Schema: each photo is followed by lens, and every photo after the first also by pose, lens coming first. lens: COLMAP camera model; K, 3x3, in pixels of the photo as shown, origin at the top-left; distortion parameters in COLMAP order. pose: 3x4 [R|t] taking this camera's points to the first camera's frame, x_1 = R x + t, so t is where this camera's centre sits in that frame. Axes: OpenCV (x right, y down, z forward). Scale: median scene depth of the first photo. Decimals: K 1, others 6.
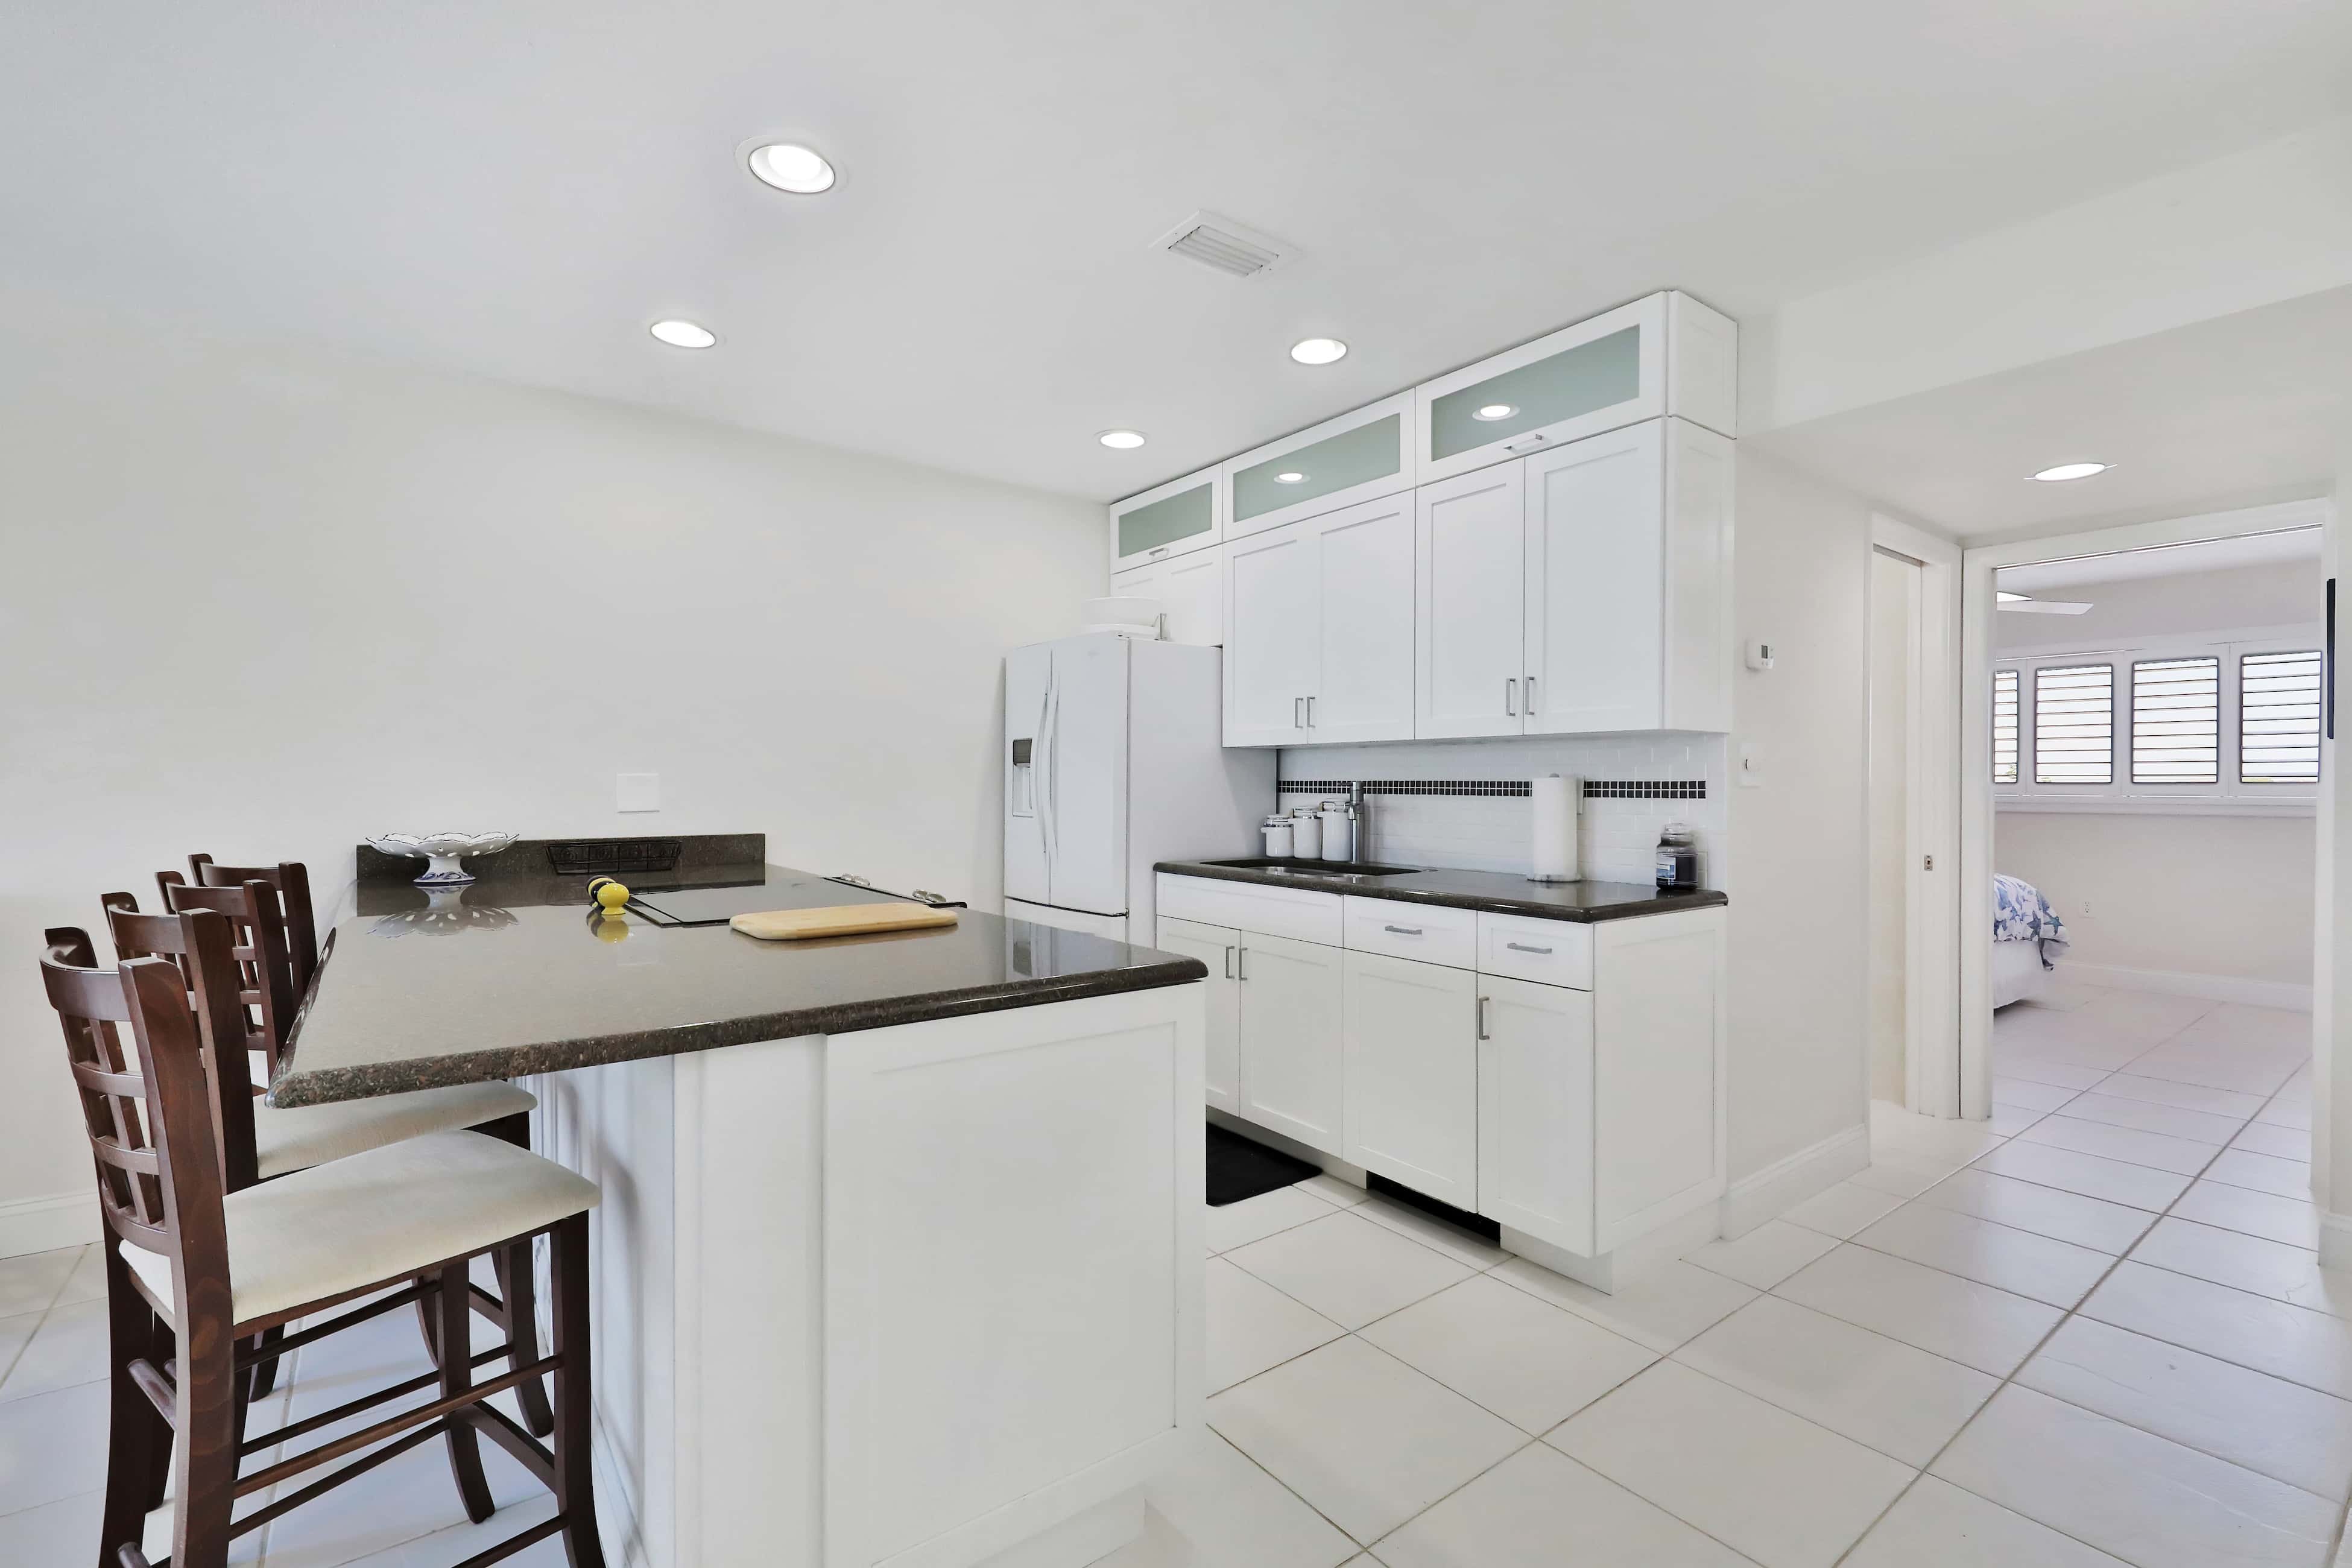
lens RADIAL K [[1050.3, 0, 1176.0], [0, 1050.3, 784.0], [0, 0, 1]] dist [-0.001225, -0.000526]
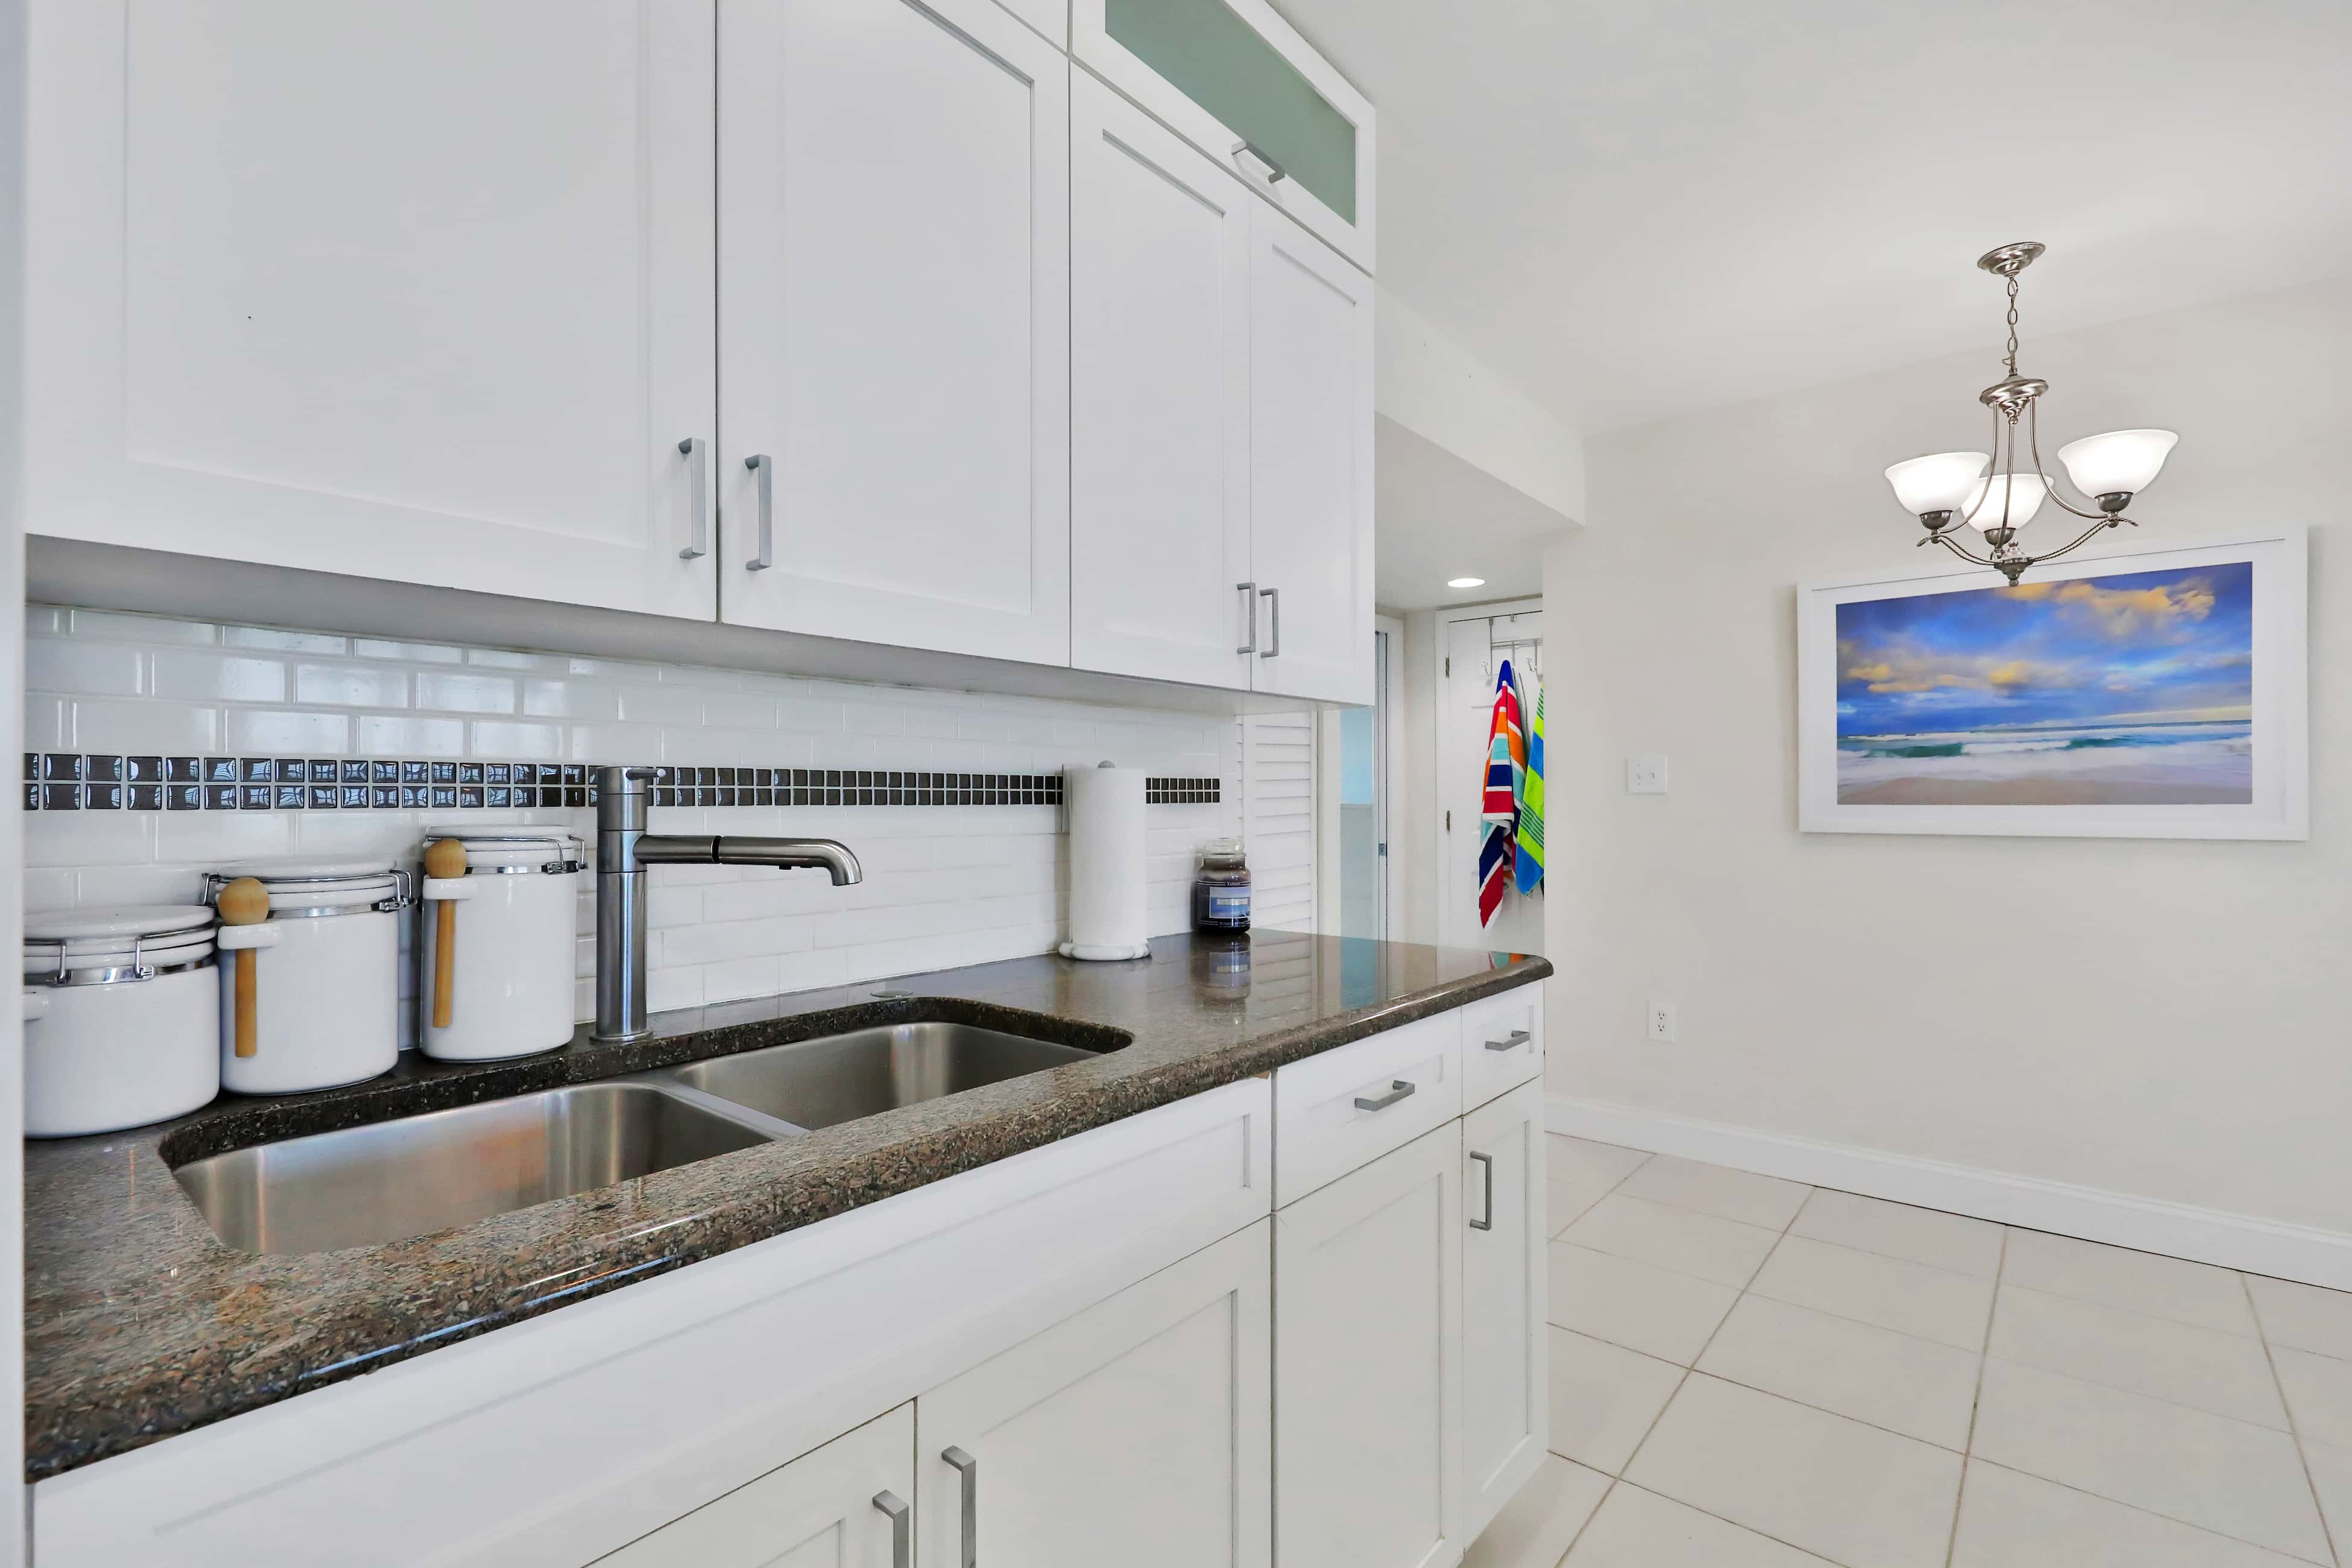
lens RADIAL K [[1079.9, 0, 1176.0], [0, 1079.9, 784.0], [0, 0, 1]] dist [0.017499, 0.000080]
pose [[-0.232050, 0.009037, 0.972662, -0.210670], [0.001669, 0.999959, -0.008892, 0.006990], [-0.972702, -0.000440, -0.232055, 1.121286]]
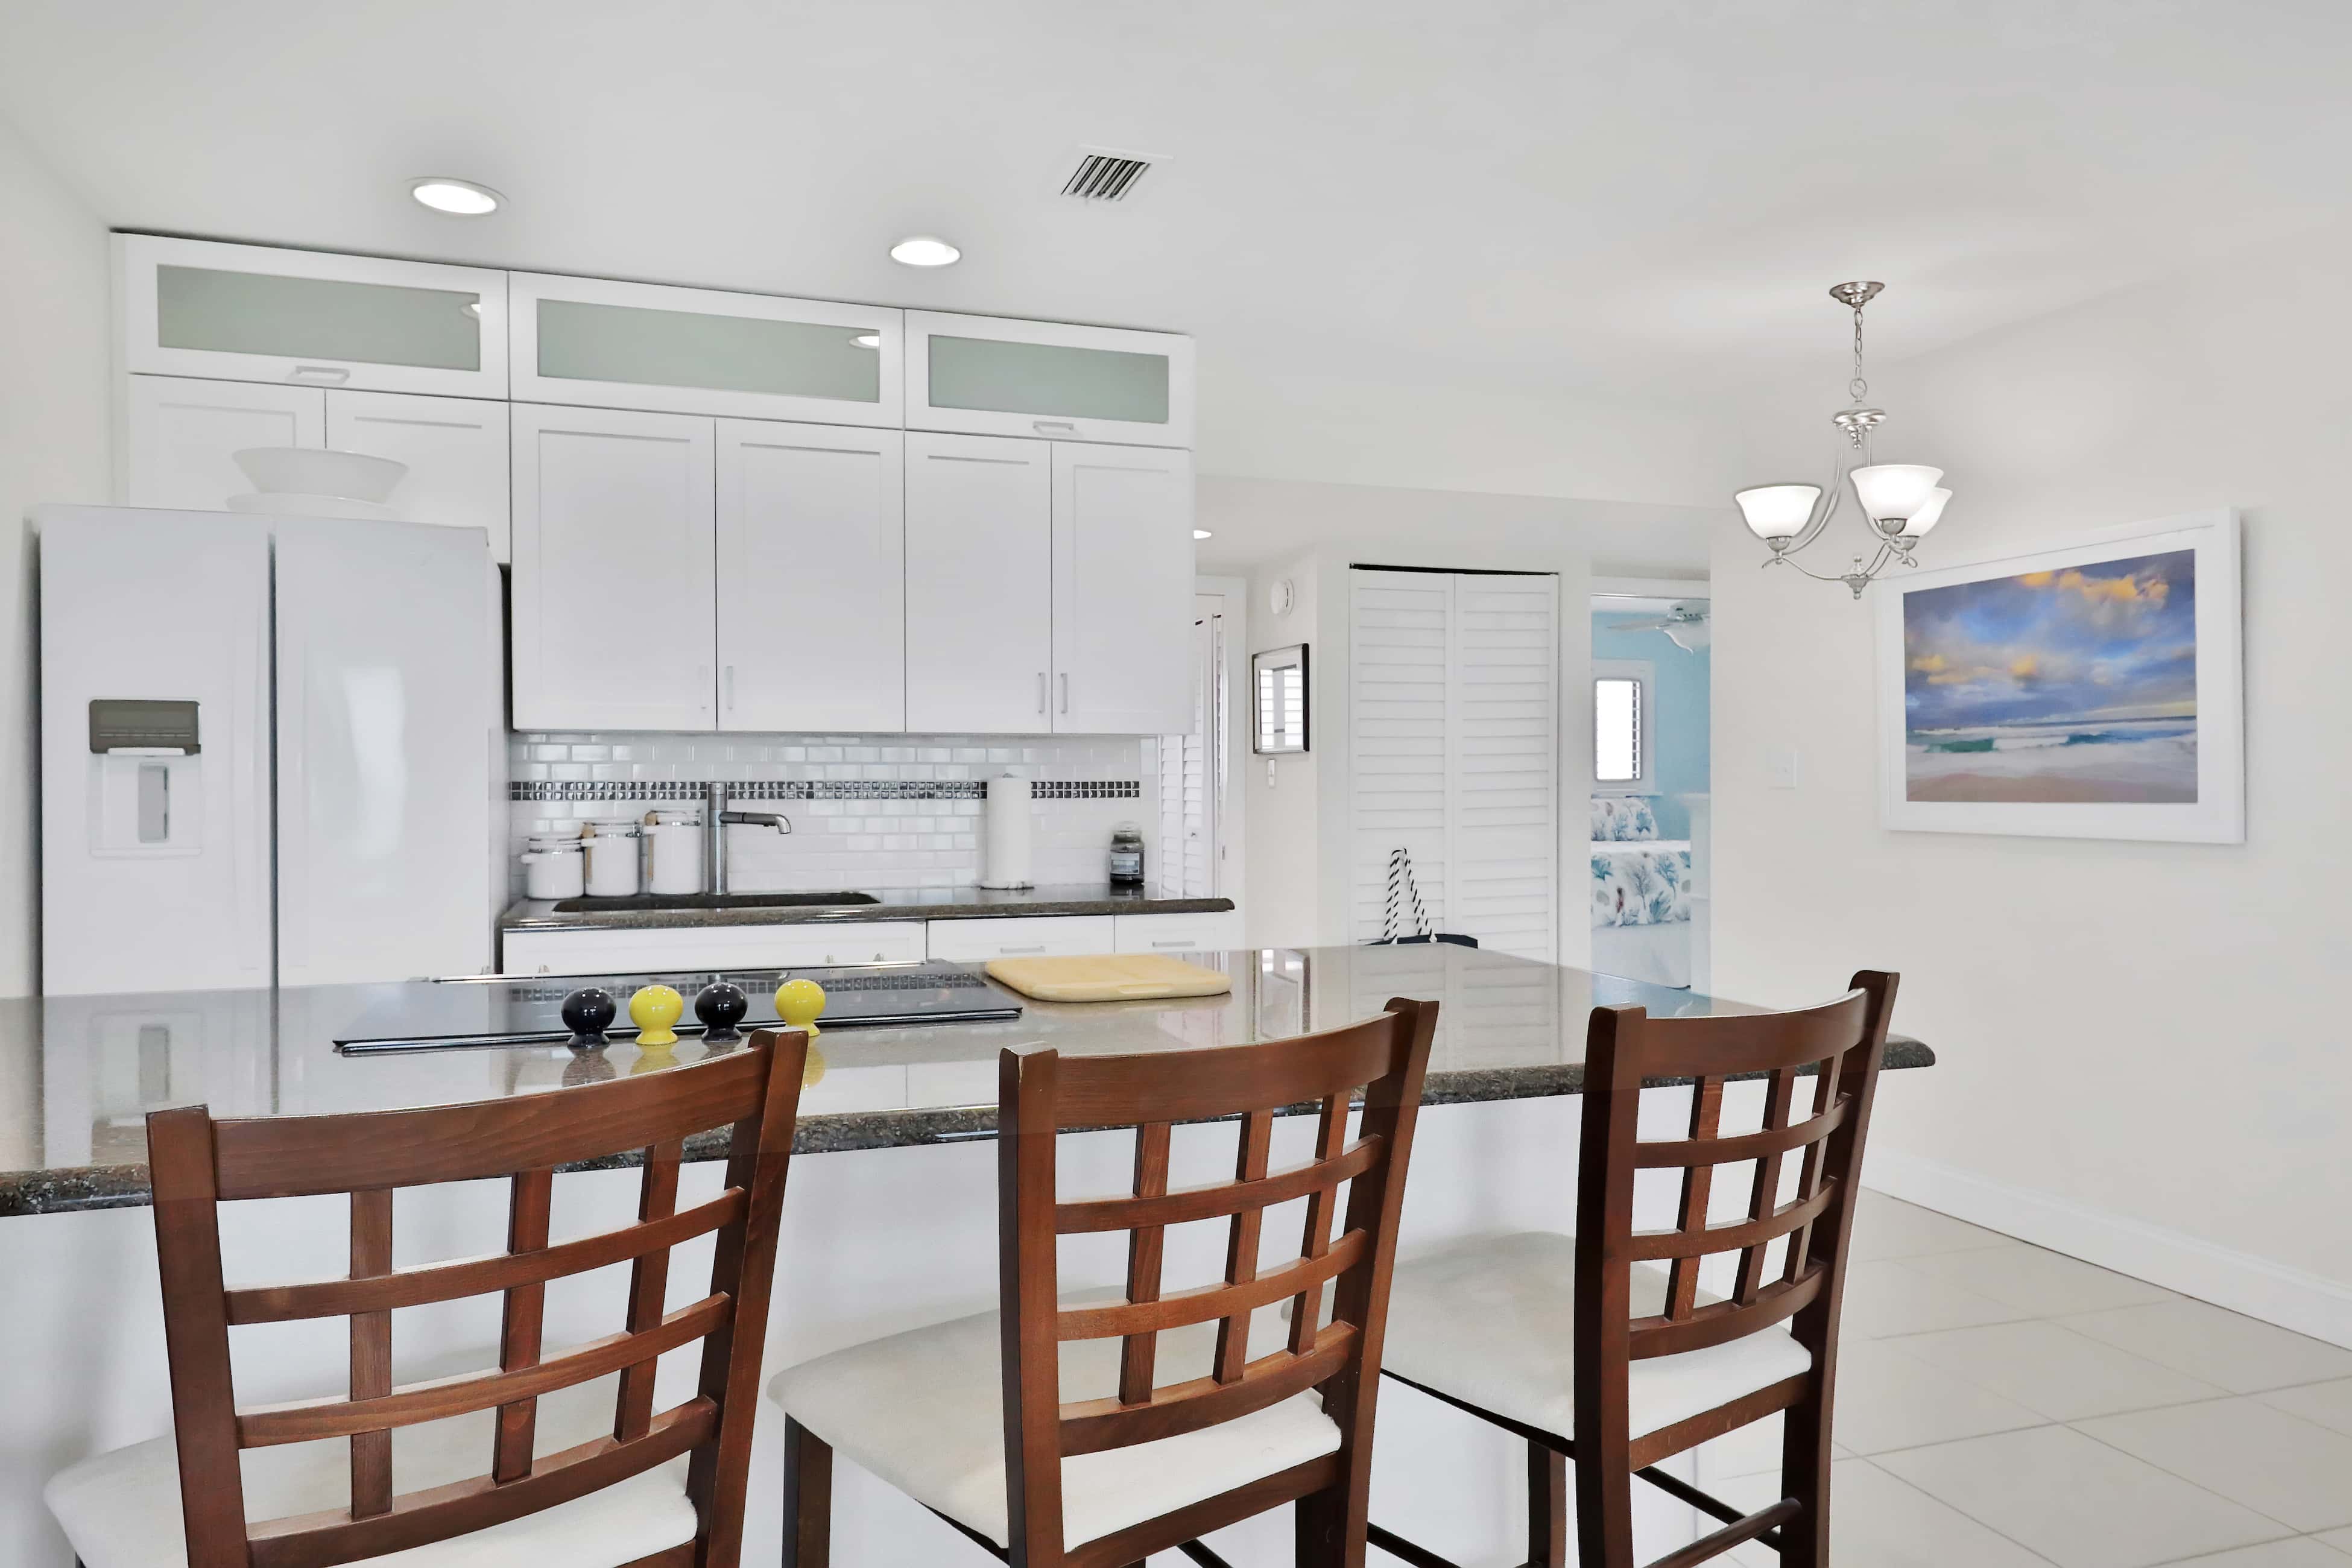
lens RADIAL K [[1523.6, 0, 1176.0], [0, 1523.6, 784.0], [0, 0, 1]] dist [-0.002262, -0.001420]
pose [[0.306051, -0.006242, 0.951995, -0.910792], [0.003397, 0.999979, 0.005464, -0.007795], [-0.952009, 0.001561, 0.306065, 0.450046]]
